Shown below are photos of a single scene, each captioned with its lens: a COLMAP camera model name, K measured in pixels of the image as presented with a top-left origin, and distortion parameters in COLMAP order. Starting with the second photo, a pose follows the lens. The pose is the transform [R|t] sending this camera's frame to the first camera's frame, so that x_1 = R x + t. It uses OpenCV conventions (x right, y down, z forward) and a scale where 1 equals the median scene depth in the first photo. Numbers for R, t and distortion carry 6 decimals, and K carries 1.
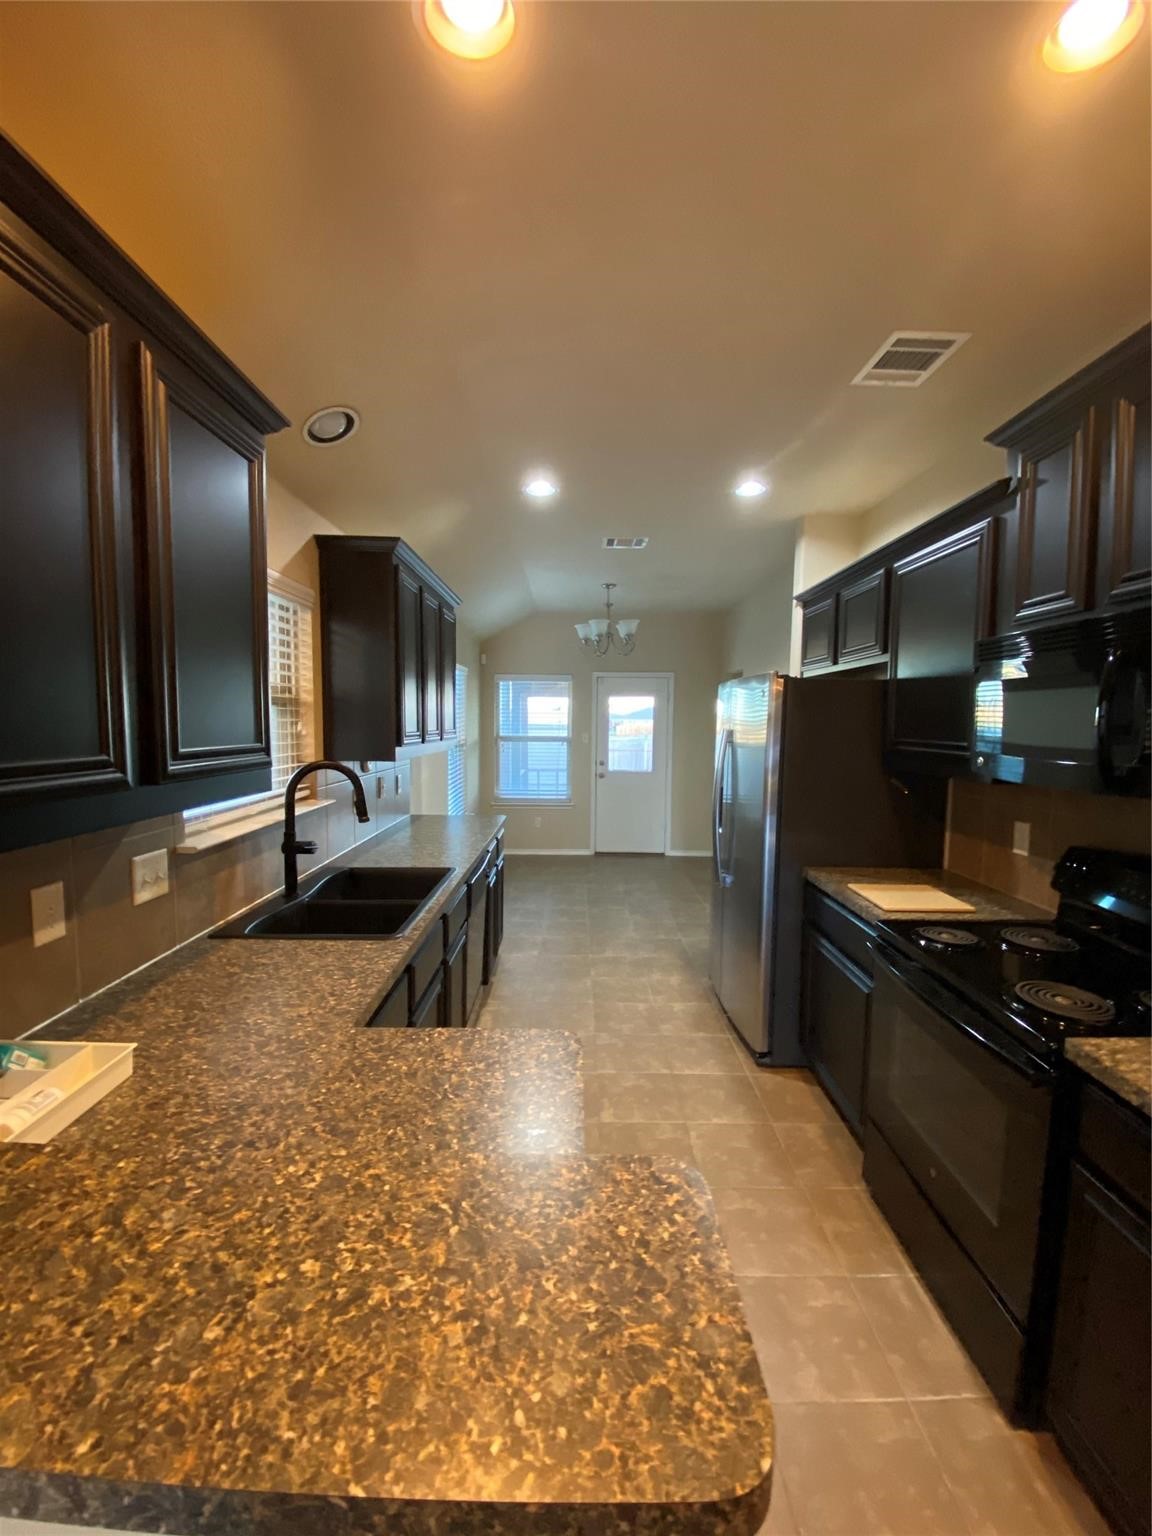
lens RADIAL K [[620.1, 0, 575.8], [0, 620.1, 762.5], [0, 0, 1]] dist [0.004325, -0.011762]
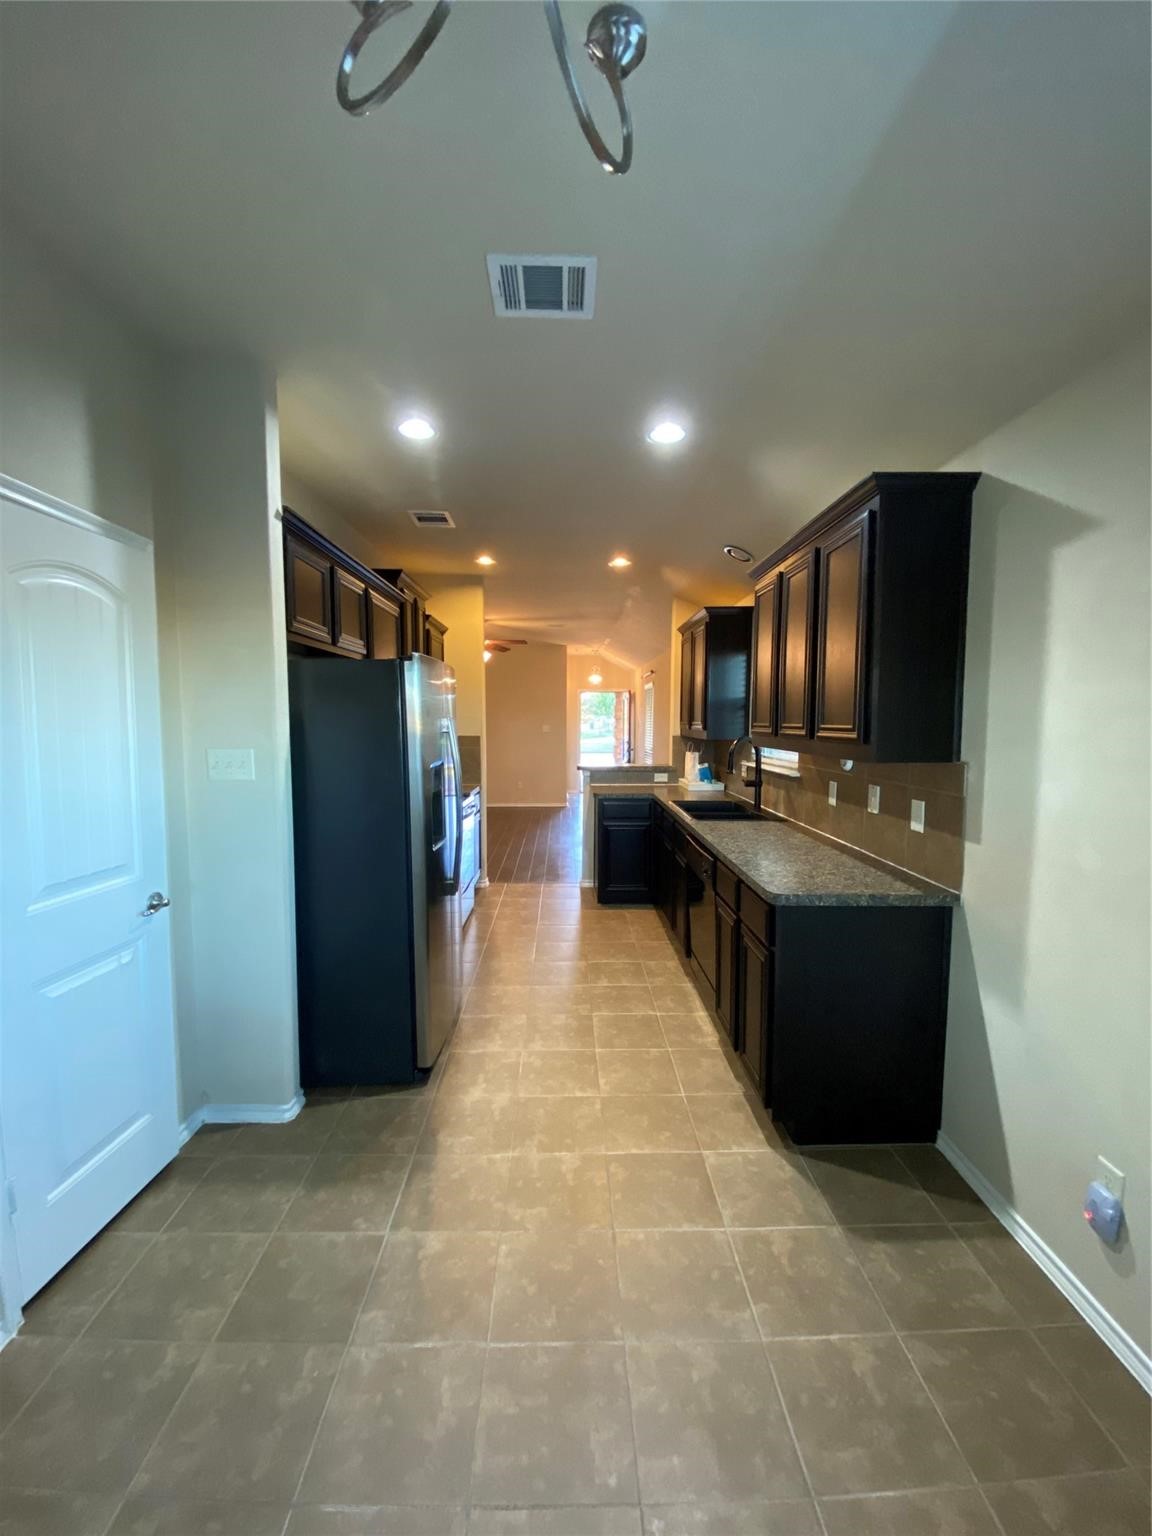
lens RADIAL K [[620.1, 0, 574.8], [0, 620.1, 764.1], [0, 0, 1]] dist [0.004325, -0.011762]
pose [[-0.999769, -0.010145, -0.018950, 0.120206], [-0.012788, 0.989349, 0.144998, -0.183757], [0.017277, 0.145207, -0.989250, 2.871404]]
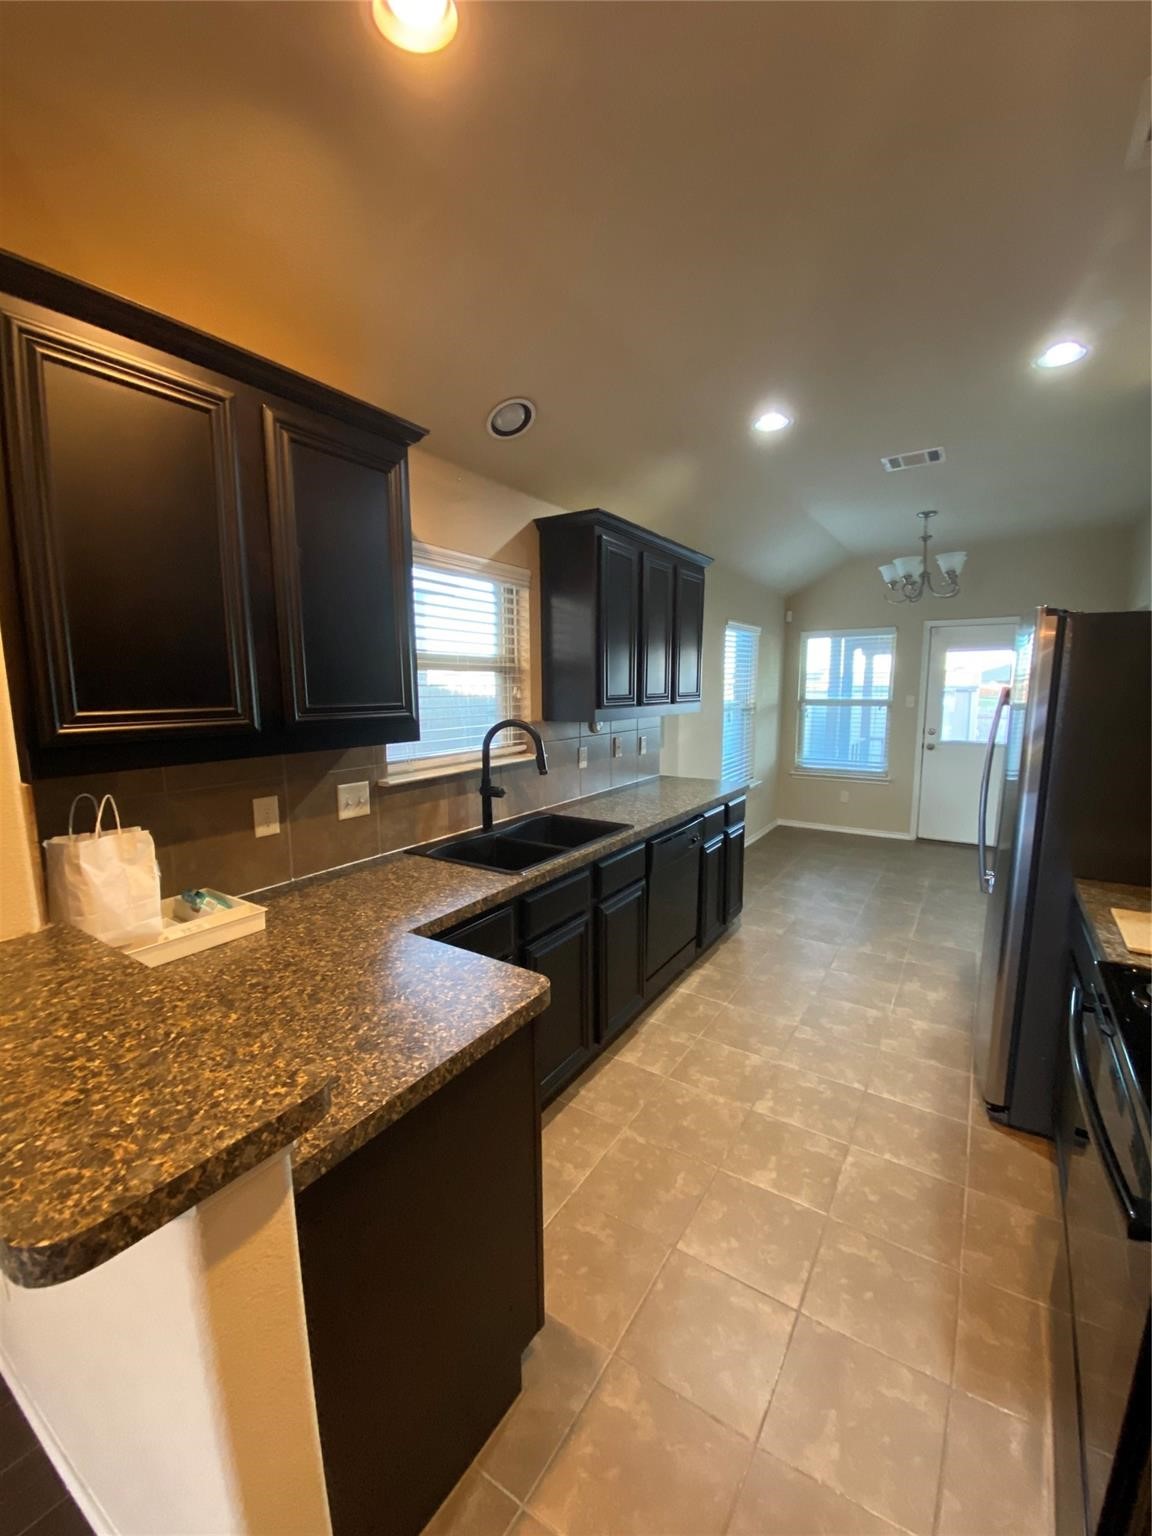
lens RADIAL K [[620.1, 0, 572.2], [0, 620.1, 764.4], [0, 0, 1]] dist [0.004325, -0.011762]
pose [[0.834652, 0.056120, -0.547910, 0.337543], [-0.023403, 0.997511, 0.066521, 0.003056], [0.550280, -0.042700, 0.833888, 0.102352]]
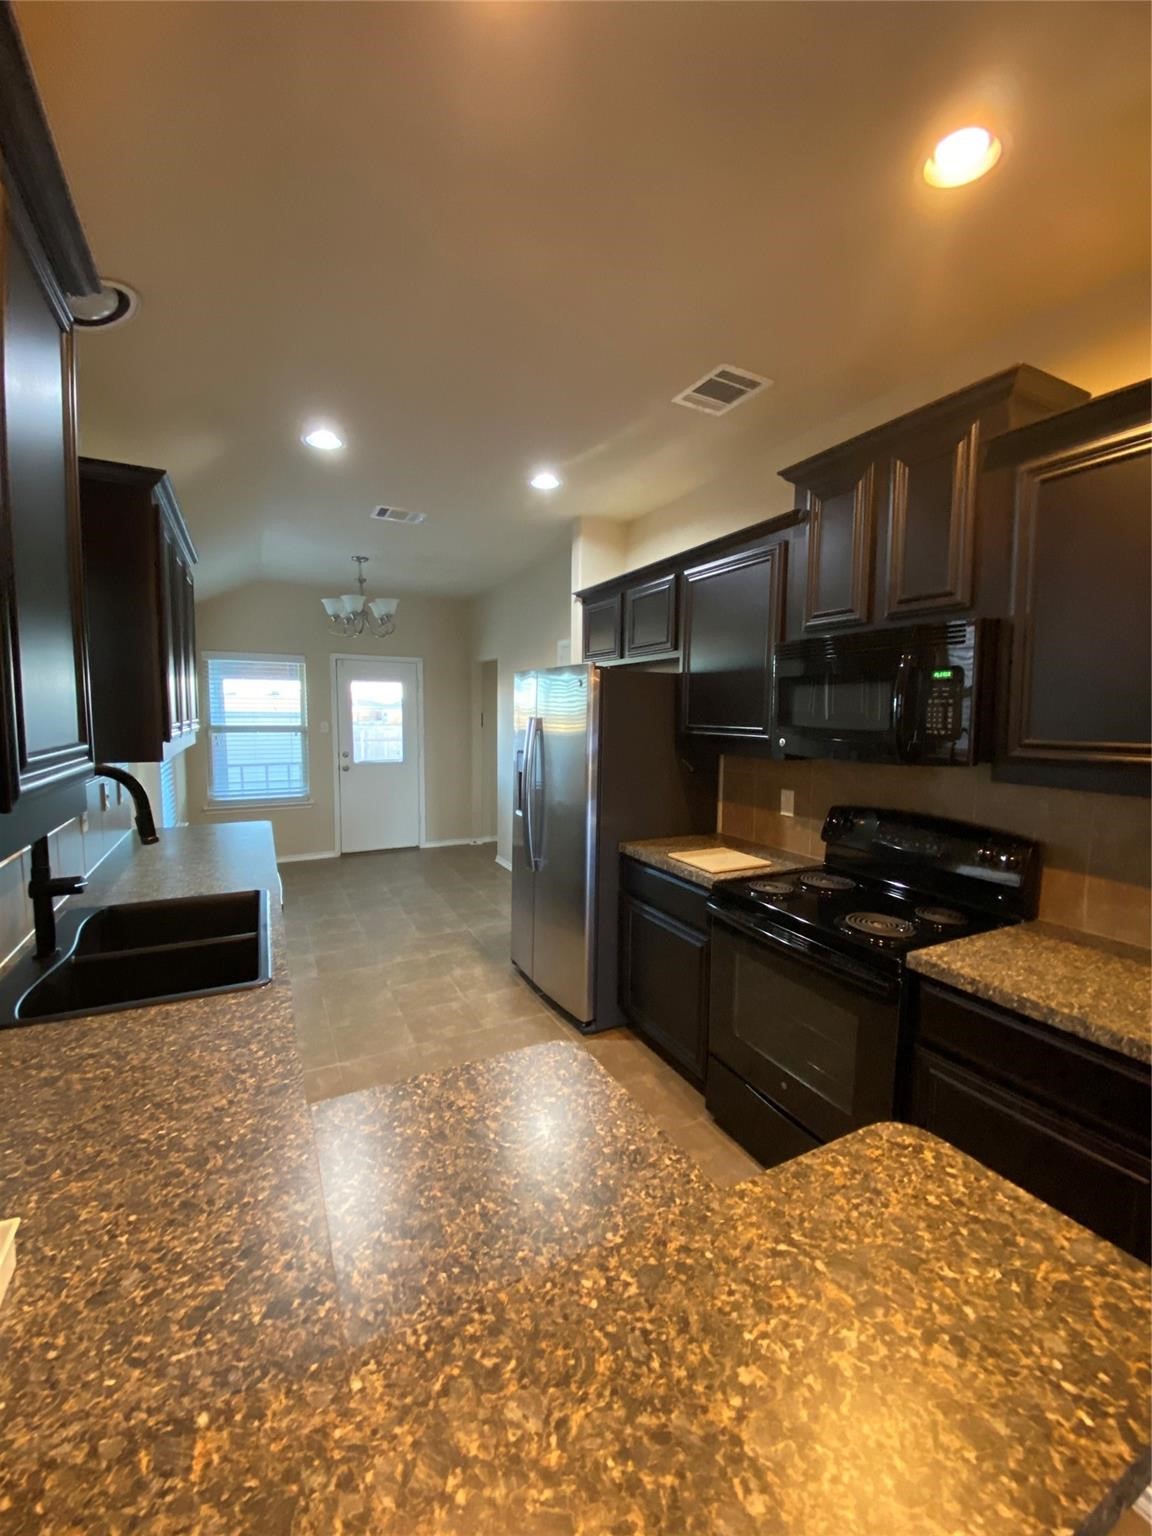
lens RADIAL K [[620.1, 0, 579.1], [0, 620.1, 763.3], [0, 0, 1]] dist [0.004325, -0.011762]
pose [[0.888753, -0.042328, 0.456427, -0.236948], [0.031759, 0.999021, 0.030805, -0.009436], [-0.457284, -0.012882, 0.889227, 0.091798]]
